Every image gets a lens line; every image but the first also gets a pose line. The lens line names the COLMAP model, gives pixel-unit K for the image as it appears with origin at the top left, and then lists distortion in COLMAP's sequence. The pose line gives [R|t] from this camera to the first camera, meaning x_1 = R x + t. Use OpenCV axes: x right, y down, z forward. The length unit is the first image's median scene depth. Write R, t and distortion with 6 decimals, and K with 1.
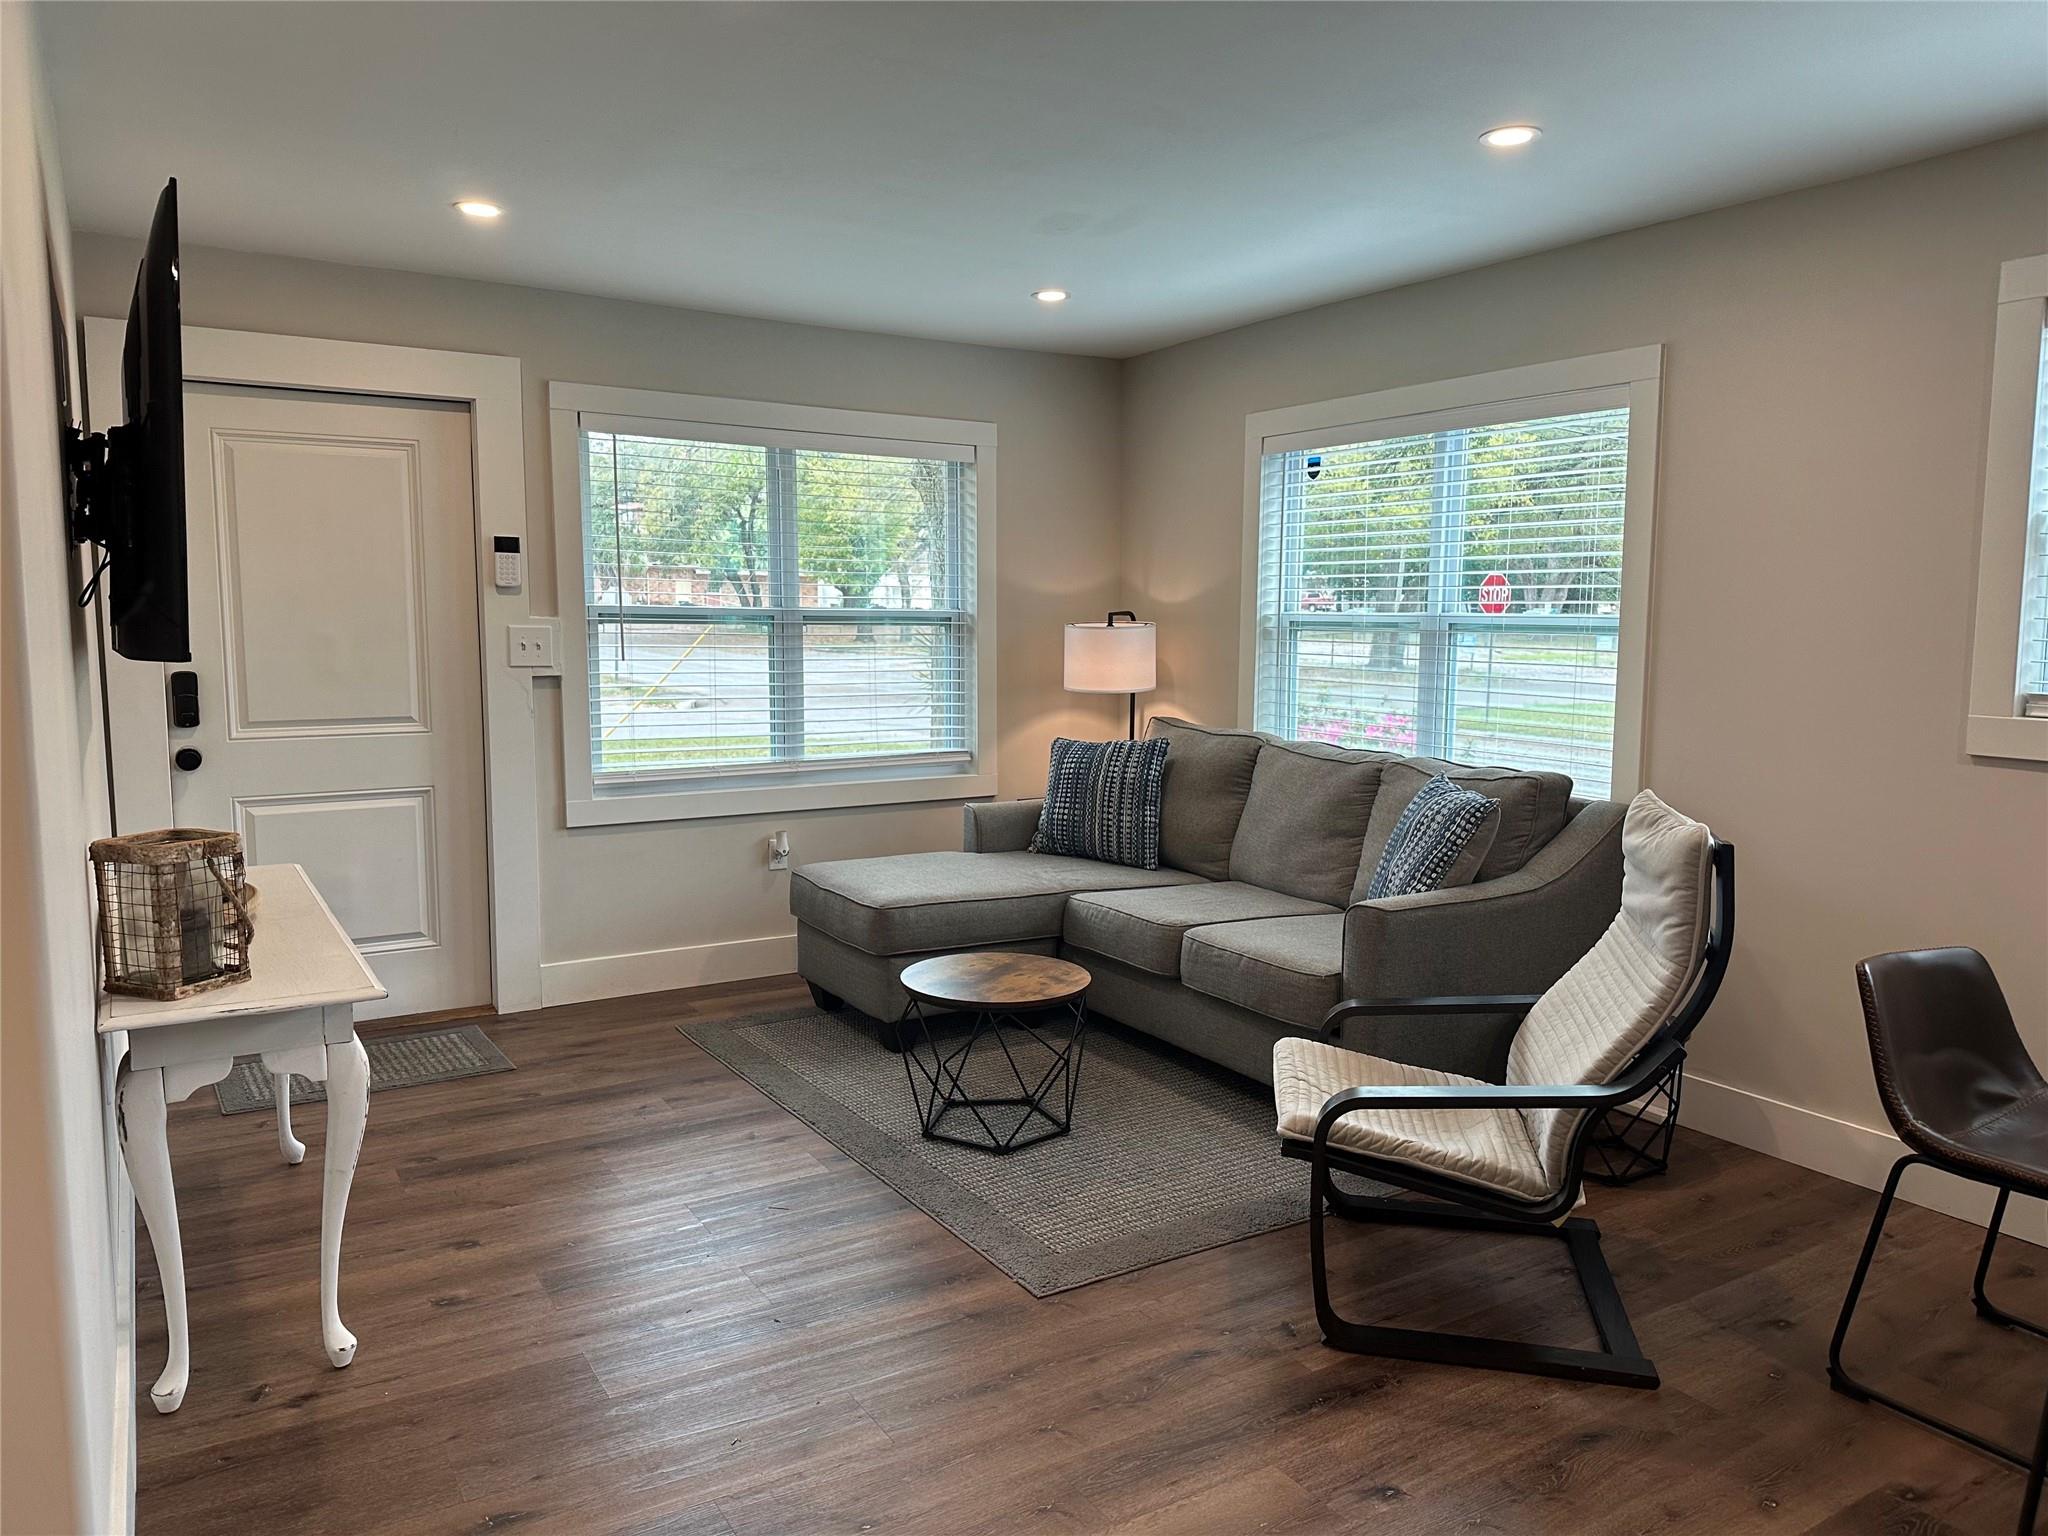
lens RADIAL K [[1448.4, 0, 1021.9], [0, 1448.4, 766.3], [0, 0, 1]] dist [-0.000181, -0.001075]
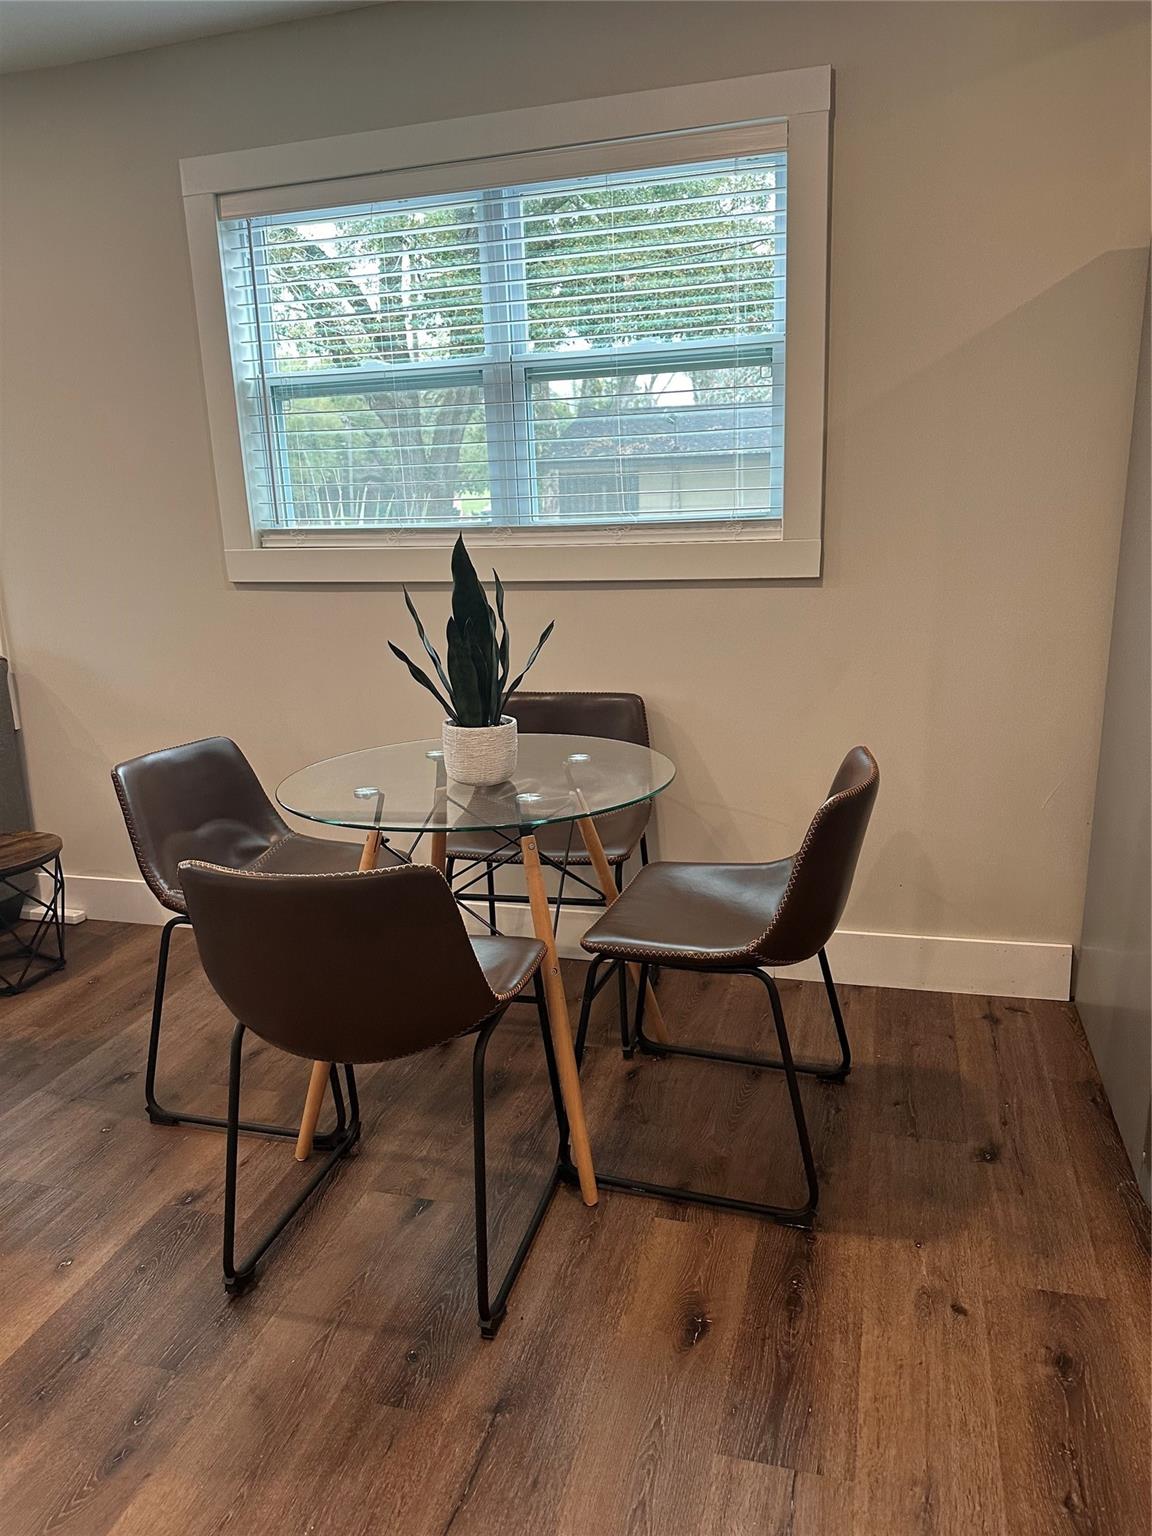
lens RADIAL K [[1086.3, 0, 574.1], [0, 1086.3, 768.9], [0, 0, 1]] dist [-0.000181, -0.001075]
pose [[0.737878, -0.192521, 0.646894, 0.276880], [0.110352, 0.979970, 0.165773, 0.032636], [-0.665852, -0.050934, 0.744343, 0.111165]]
